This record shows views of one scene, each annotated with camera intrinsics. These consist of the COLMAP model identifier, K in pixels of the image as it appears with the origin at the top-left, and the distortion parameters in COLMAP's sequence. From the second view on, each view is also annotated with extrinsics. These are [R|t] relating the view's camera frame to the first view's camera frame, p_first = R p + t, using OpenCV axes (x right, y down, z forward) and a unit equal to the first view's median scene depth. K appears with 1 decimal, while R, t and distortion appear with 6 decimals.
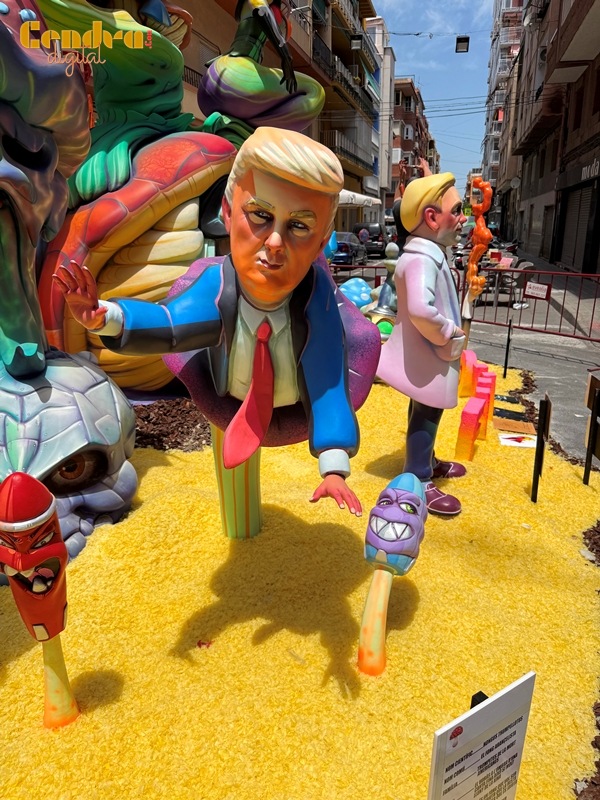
lens RADIAL K [[567.5, 0, 302.6], [0, 567.5, 391.3], [0, 0, 1]] dist [0.038159, -0.047149]
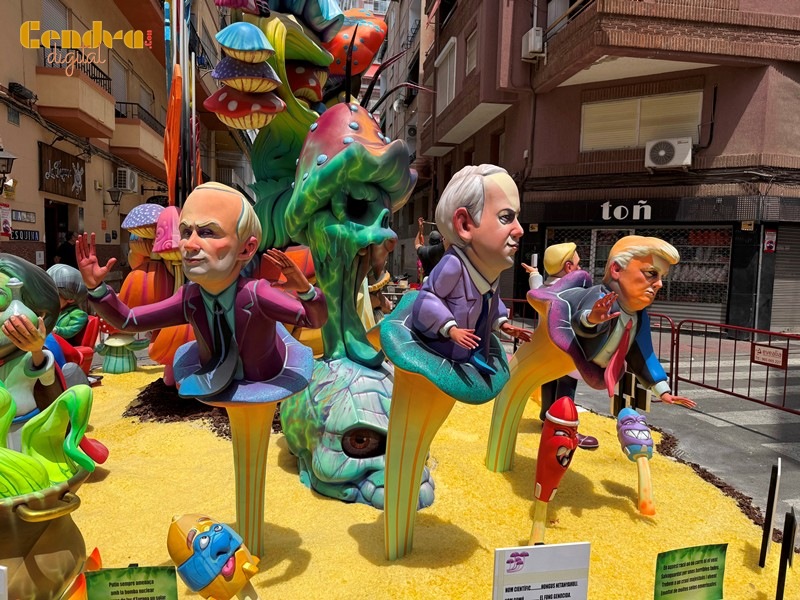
lens RADIAL K [[567.5, 0, 403.2], [0, 567.5, 297.1], [0, 0, 1]] dist [0.038159, -0.047149]
pose [[0.908422, 0.009824, 0.417940, -1.096378], [0.077519, 0.978428, -0.191490, 0.085131], [-0.410806, 0.206352, 0.888064, -0.348635]]
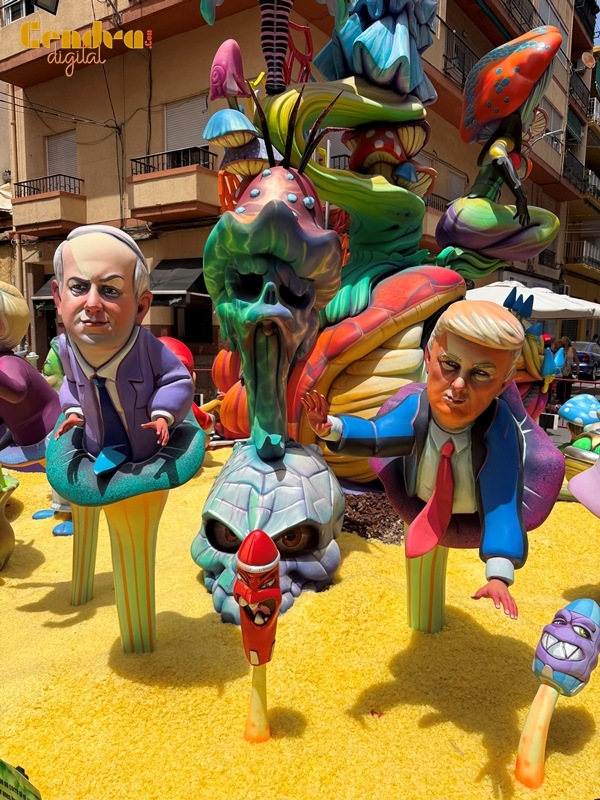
lens RADIAL K [[567.5, 0, 302.6], [0, 567.5, 391.3], [0, 0, 1]] dist [0.038159, -0.047149]
pose [[0.921390, 0.075608, -0.381213, 0.067460], [-0.139239, 0.980000, -0.142172, -0.004990], [0.362839, 0.184075, 0.913490, -0.185193]]
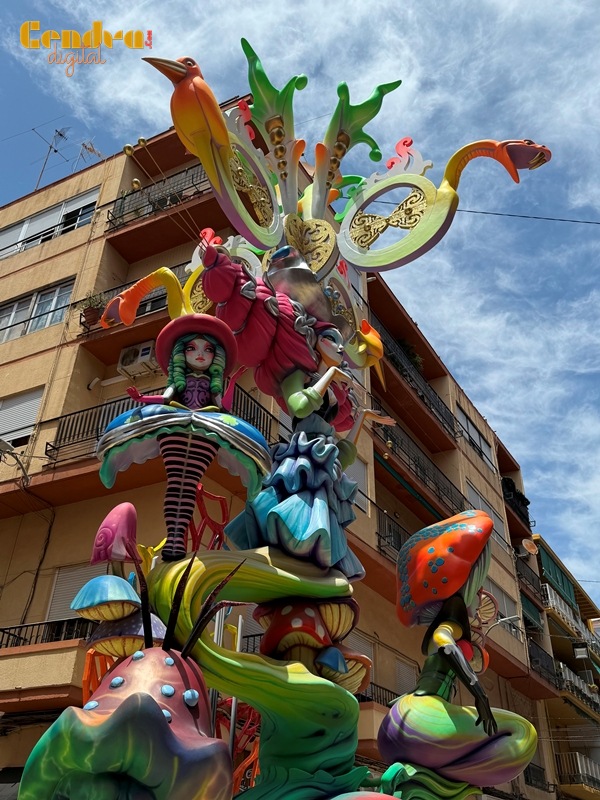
lens RADIAL K [[687.0, 0, 297.6], [0, 687.0, 403.1], [0, 0, 1]] dist [0.150200, -0.316392]
pose [[0.956282, -0.129124, -0.262396, 0.088357], [-0.121083, 0.641909, -0.757160, -0.078138], [0.266202, 0.755830, 0.598211, -0.077337]]
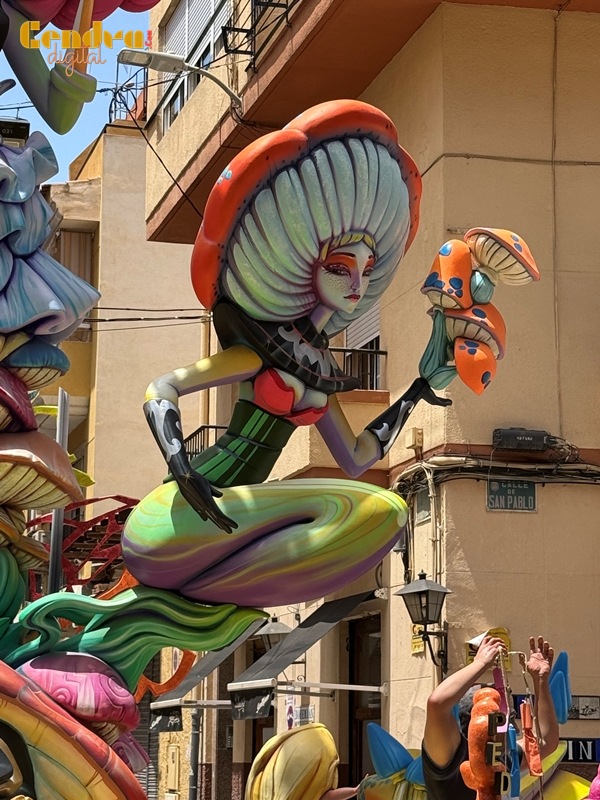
lens RADIAL K [[1956.6, 0, 304.1], [0, 1956.6, 403.1], [0, 0, 1]] dist [0.107524, 0.255876]
pose [[0.416725, -0.142796, -0.897747, 3.349432], [-0.269861, 0.923631, -0.272179, -0.417272], [0.868053, 0.355691, 0.346365, 0.978150]]
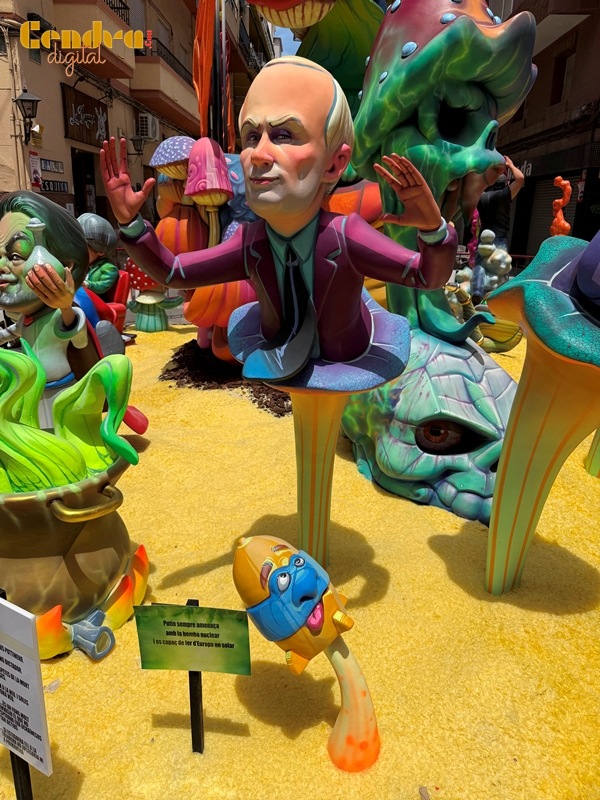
lens RADIAL K [[567.8, 0, 298.9], [0, 567.8, 374.1], [0, 0, 1]] dist [0.100489, -0.159964]
pose [[0.973953, -0.022403, 0.225639, -1.124144], [0.024111, 0.999698, -0.004817, 0.035944], [-0.225462, 0.010132, 0.974199, -0.014792]]
